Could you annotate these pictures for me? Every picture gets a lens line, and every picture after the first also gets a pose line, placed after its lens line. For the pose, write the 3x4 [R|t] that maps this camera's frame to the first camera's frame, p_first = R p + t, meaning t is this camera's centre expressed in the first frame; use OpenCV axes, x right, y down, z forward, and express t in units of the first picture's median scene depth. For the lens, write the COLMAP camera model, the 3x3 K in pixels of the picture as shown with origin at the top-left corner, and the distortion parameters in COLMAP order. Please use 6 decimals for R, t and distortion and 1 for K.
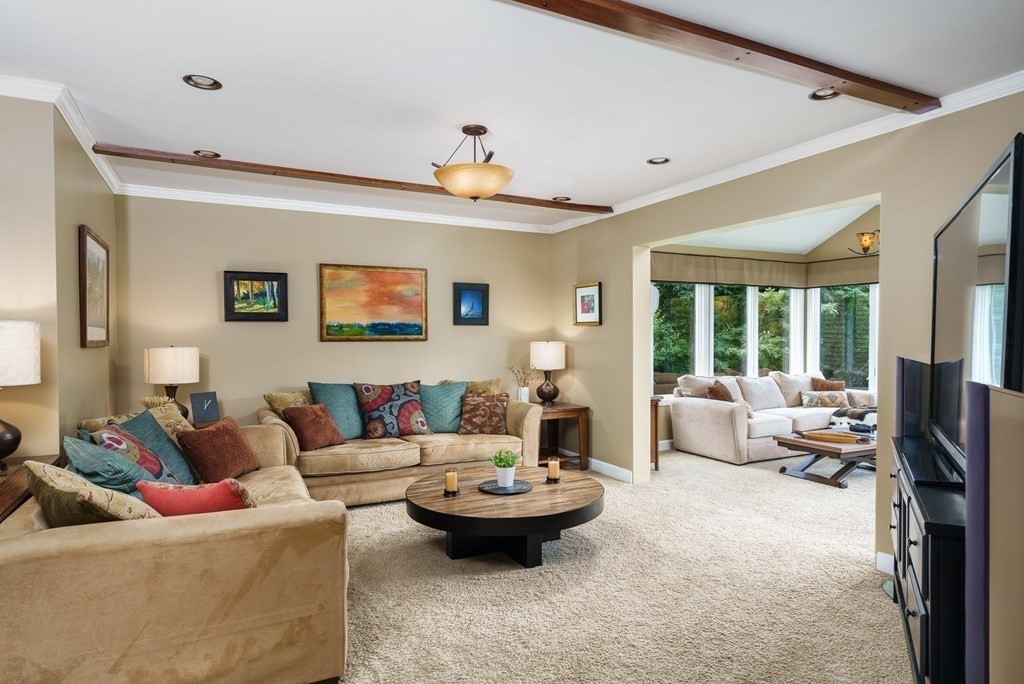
lens RADIAL K [[608.4, 0, 513.7], [0, 608.4, 341.5], [0, 0, 1]] dist [0.001017, 0.000221]
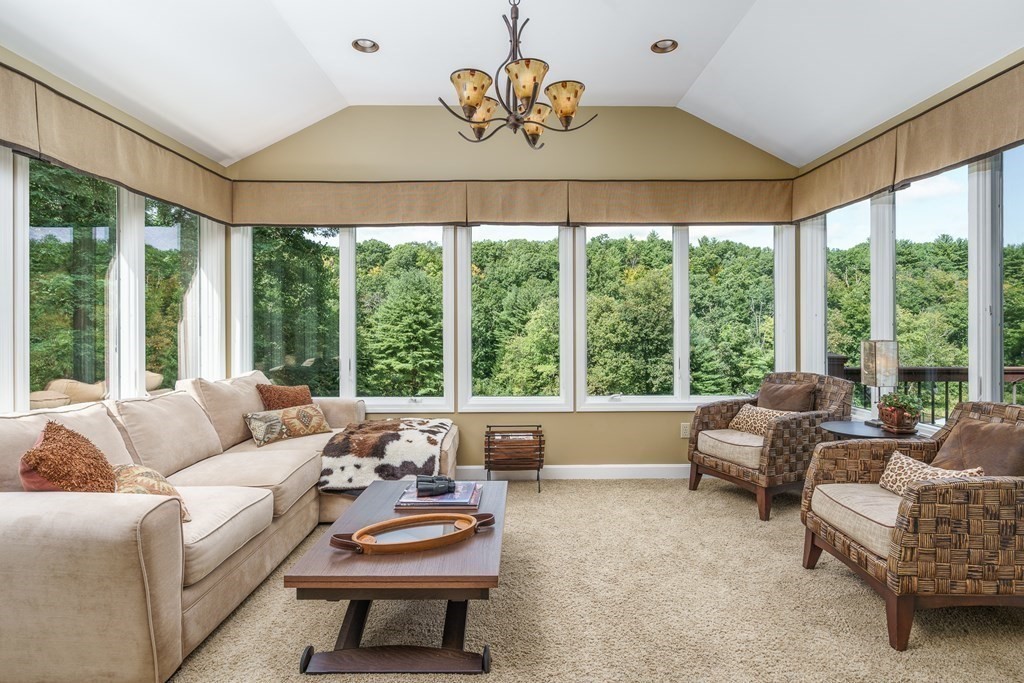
lens RADIAL K [[531.7, 0, 512.1], [0, 531.7, 331.4], [0, 0, 1]] dist [-0.004175, 0.000058]
pose [[0.451657, -0.006706, 0.892166, 0.177733], [0.012325, 0.999923, 0.001276, 0.014835], [-0.892106, 0.010420, 0.451705, 0.608744]]
